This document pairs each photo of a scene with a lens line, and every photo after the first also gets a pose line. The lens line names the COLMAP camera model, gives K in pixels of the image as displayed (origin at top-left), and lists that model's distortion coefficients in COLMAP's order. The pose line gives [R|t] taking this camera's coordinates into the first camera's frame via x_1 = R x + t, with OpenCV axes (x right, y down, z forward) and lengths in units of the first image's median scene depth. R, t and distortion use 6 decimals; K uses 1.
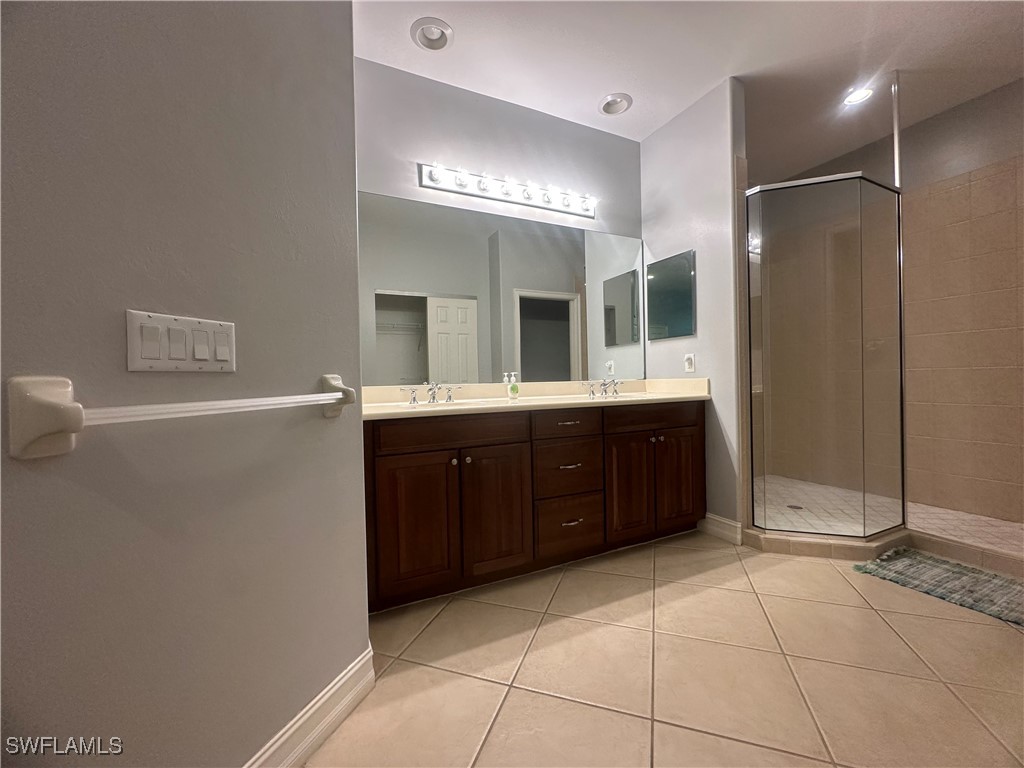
lens RADIAL K [[410.0, 0, 509.2], [0, 410.0, 385.4], [0, 0, 1]] dist [-0.002005, 0.000074]
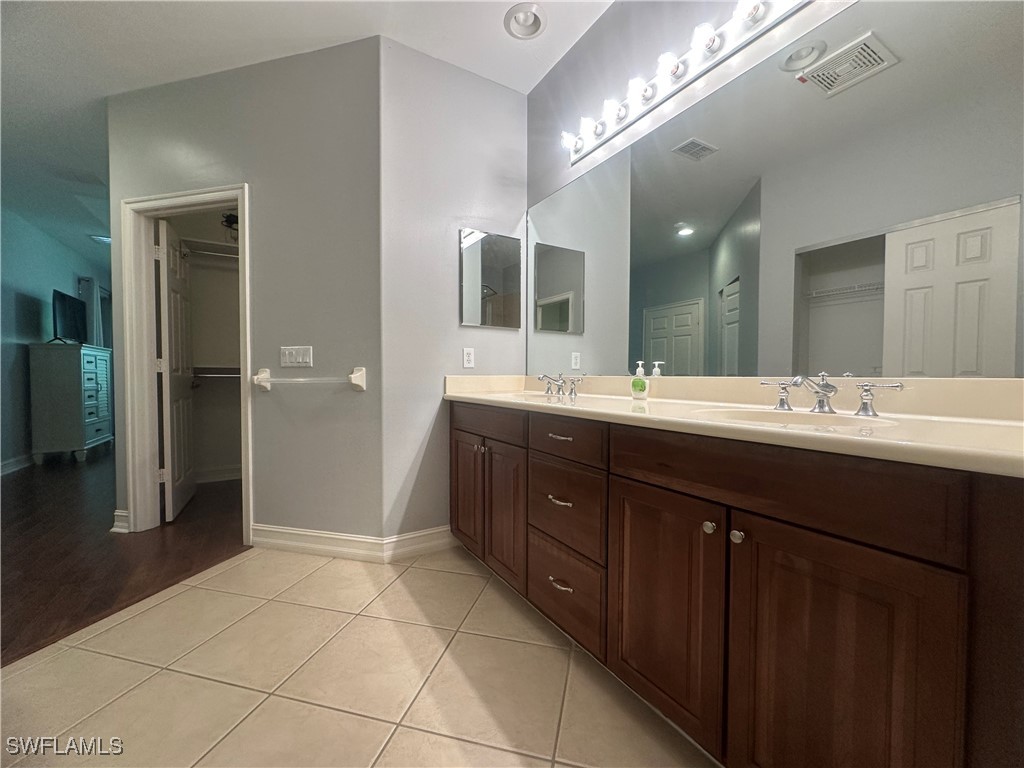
lens RADIAL K [[410.0, 0, 509.2], [0, 410.0, 385.4], [0, 0, 1]] dist [-0.002005, 0.000074]
pose [[0.089749, 0.047935, -0.994810, 0.996786], [-0.015556, 0.998787, 0.046723, -0.029449], [0.995843, 0.011282, 0.090385, 1.056881]]
